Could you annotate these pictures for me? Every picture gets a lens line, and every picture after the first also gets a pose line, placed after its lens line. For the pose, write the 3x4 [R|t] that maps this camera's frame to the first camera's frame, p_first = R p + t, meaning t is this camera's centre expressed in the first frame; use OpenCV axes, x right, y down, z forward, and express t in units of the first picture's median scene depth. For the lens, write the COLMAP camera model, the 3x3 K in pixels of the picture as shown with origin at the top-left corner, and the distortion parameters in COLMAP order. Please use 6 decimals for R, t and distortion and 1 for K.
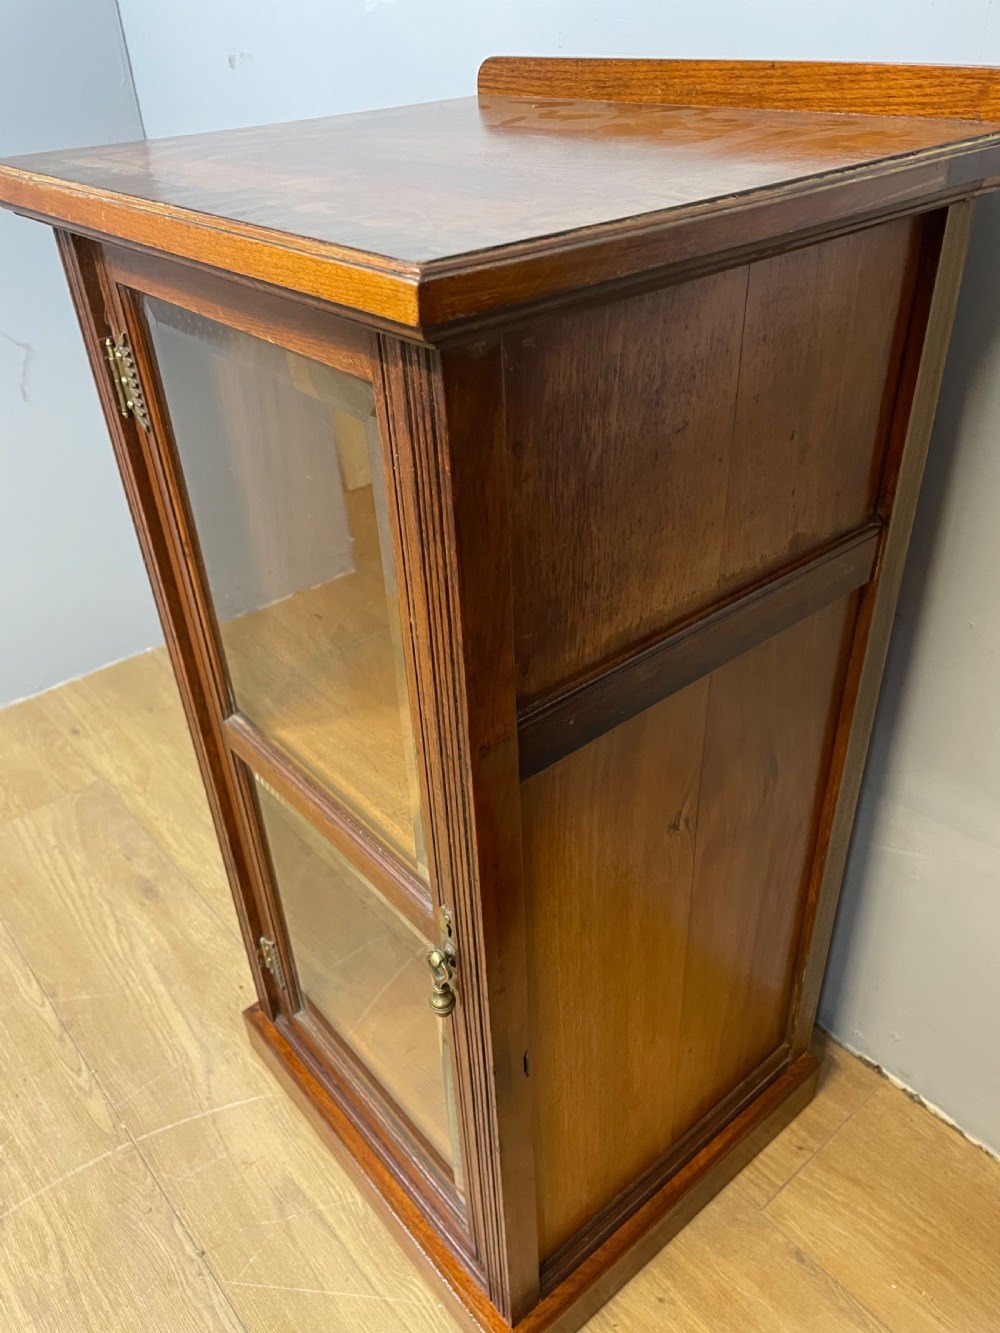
lens RADIAL K [[1021.2, 0, 490.7], [0, 1021.2, 662.1], [0, 0, 1]] dist [0.039374, -0.063186]
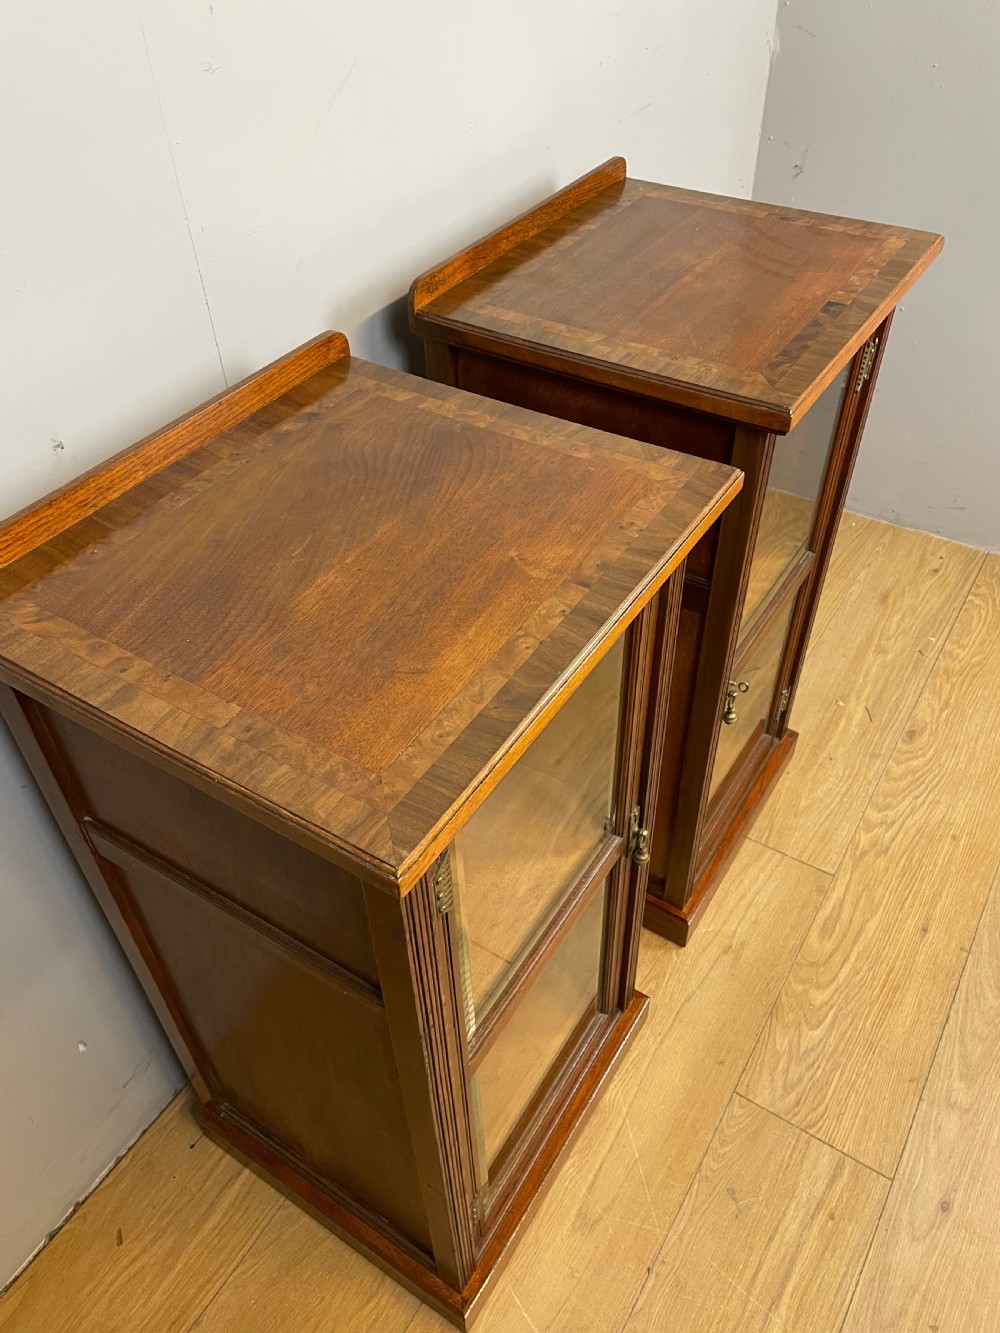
lens RADIAL K [[1008.9, 0, 501.6], [0, 1008.9, 666.6], [0, 0, 1]] dist [0.092211, -0.120926]
pose [[-0.302515, -0.607611, 0.734366, -0.700142], [0.553984, 0.514880, 0.654217, -0.730240], [-0.775620, 0.604738, 0.180848, 0.462568]]
